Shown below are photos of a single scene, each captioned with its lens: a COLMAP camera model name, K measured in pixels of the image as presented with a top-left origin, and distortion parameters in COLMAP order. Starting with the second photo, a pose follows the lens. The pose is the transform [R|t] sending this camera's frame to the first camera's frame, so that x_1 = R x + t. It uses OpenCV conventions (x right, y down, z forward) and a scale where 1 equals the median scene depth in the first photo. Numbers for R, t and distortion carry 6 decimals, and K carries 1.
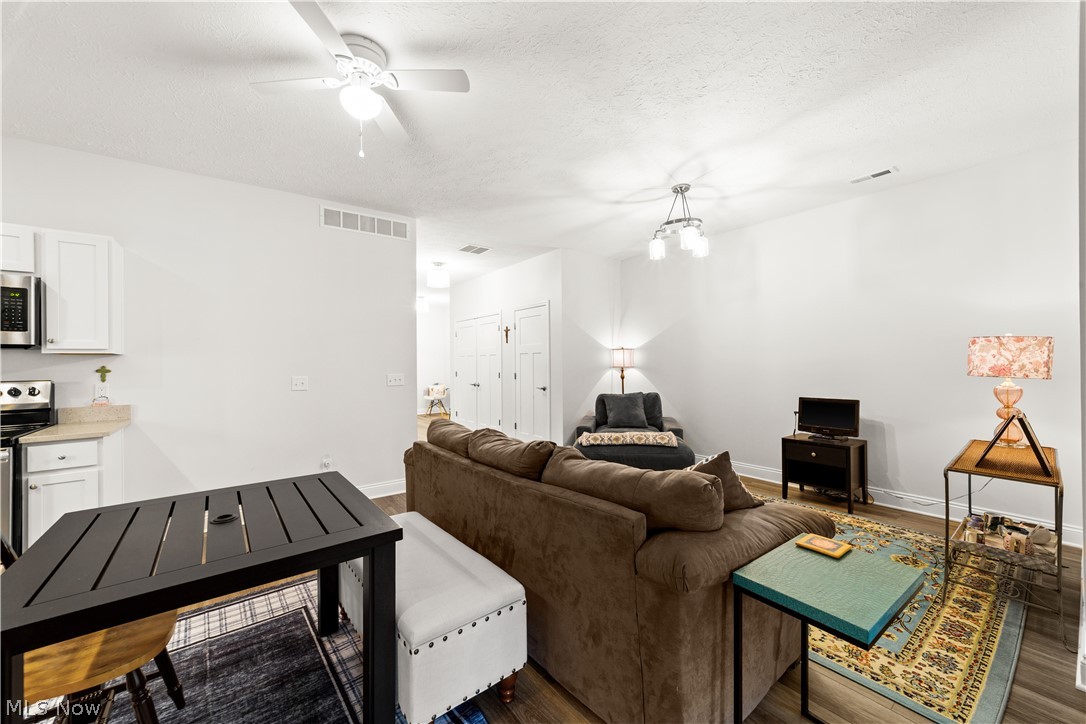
lens RADIAL K [[416.8, 0, 543.5], [0, 416.8, 356.3], [0, 0, 1]] dist [-0.013222, 0.005293]
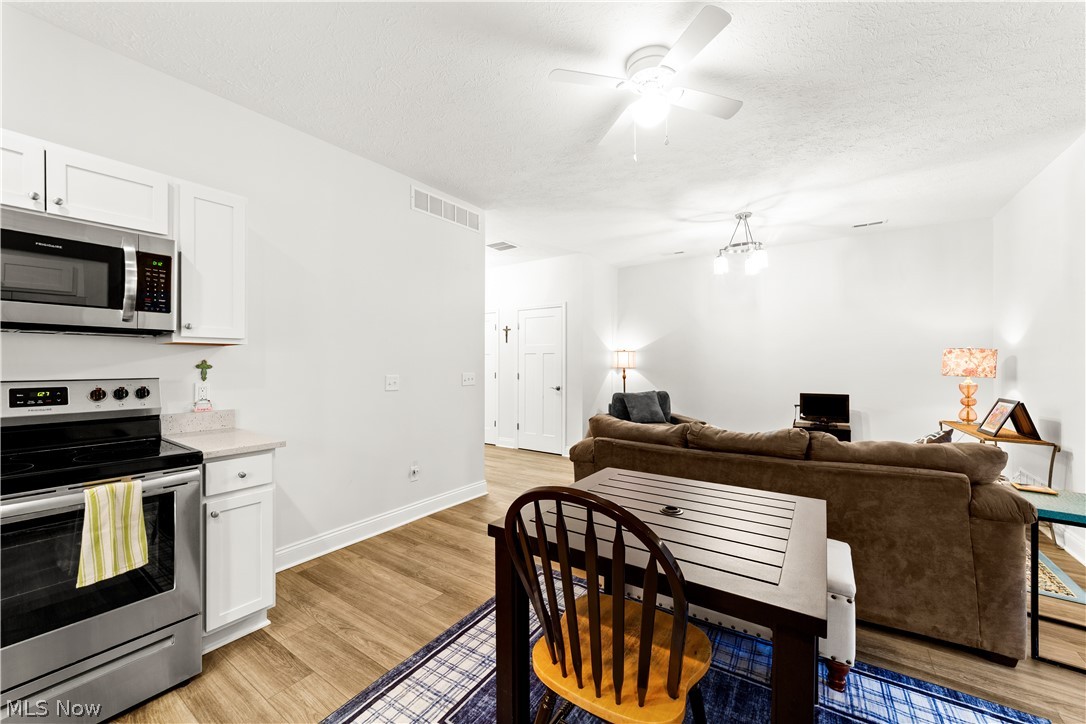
lens RADIAL K [[416.8, 0, 541.1], [0, 416.8, 363.2], [0, 0, 1]] dist [-0.013222, 0.005293]
pose [[0.953851, 0.011874, 0.300044, -0.690548], [-0.015896, 0.999814, 0.010966, 0.010263], [-0.299858, -0.015229, 0.953862, 0.060128]]
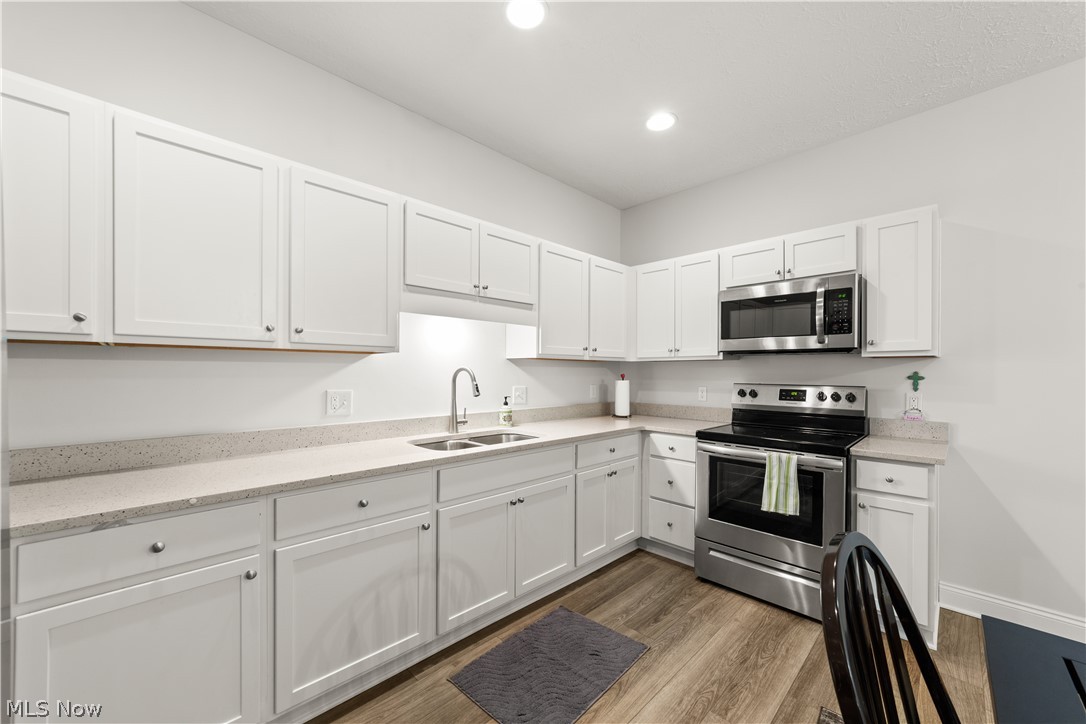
lens RADIAL K [[416.8, 0, 535.2], [0, 416.8, 375.4], [0, 0, 1]] dist [-0.013222, 0.005293]
pose [[0.118175, 0.020611, -0.992779, -0.336991], [0.006985, 0.999743, 0.021587, 0.007627], [0.992968, -0.009486, 0.118001, 0.150911]]
